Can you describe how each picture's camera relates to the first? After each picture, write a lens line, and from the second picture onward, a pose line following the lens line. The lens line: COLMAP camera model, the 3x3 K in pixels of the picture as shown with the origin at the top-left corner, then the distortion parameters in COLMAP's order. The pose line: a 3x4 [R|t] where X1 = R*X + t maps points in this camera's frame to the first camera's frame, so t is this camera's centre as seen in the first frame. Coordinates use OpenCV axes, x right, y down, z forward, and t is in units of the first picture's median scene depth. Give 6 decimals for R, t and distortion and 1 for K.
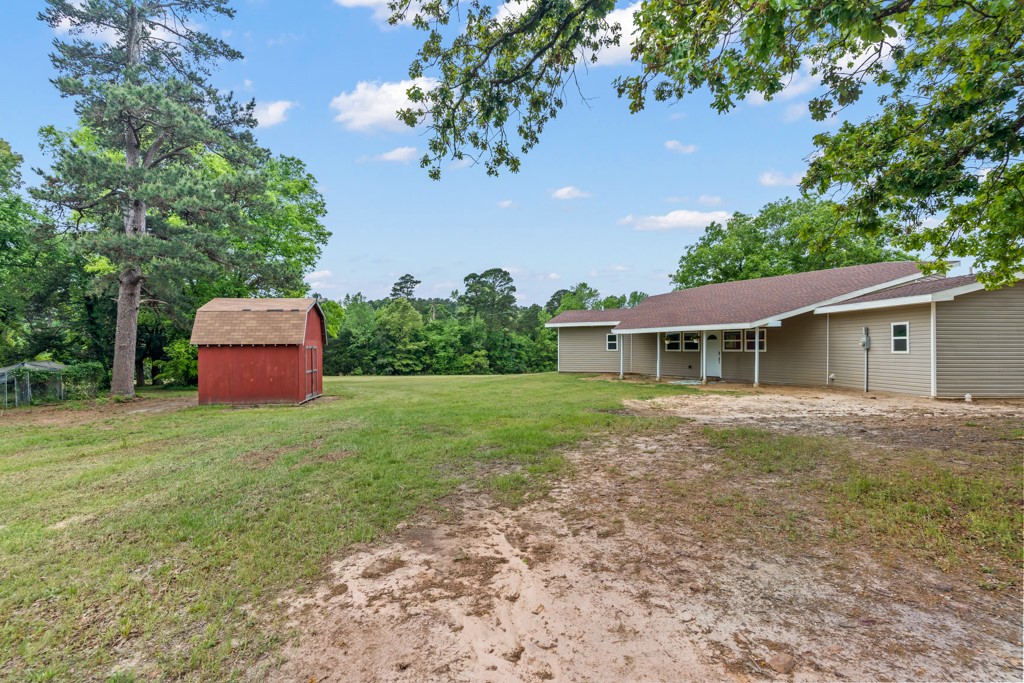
lens RADIAL K [[484.6, 0, 511.7], [0, 484.6, 344.7], [0, 0, 1]] dist [0.000751, -0.000268]
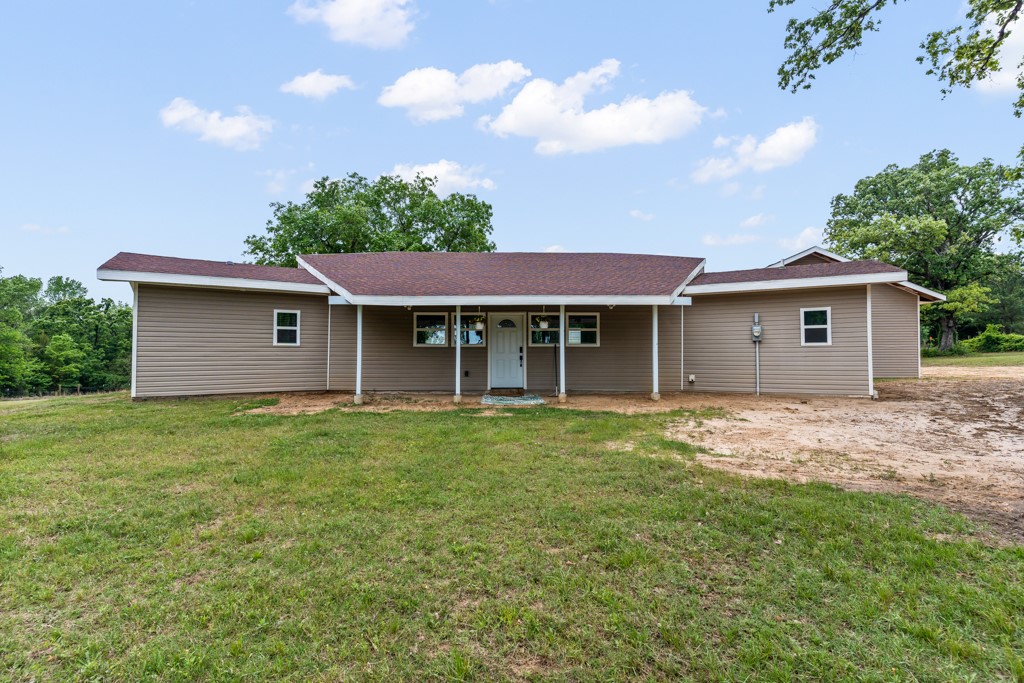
lens RADIAL K [[484.6, 0, 512.9], [0, 484.6, 346.6], [0, 0, 1]] dist [0.000751, -0.000268]
pose [[0.510173, 0.020365, 0.859831, -0.116553], [-0.005993, 0.999780, -0.020124, 0.028257], [-0.860051, 0.005114, 0.510182, 0.733688]]
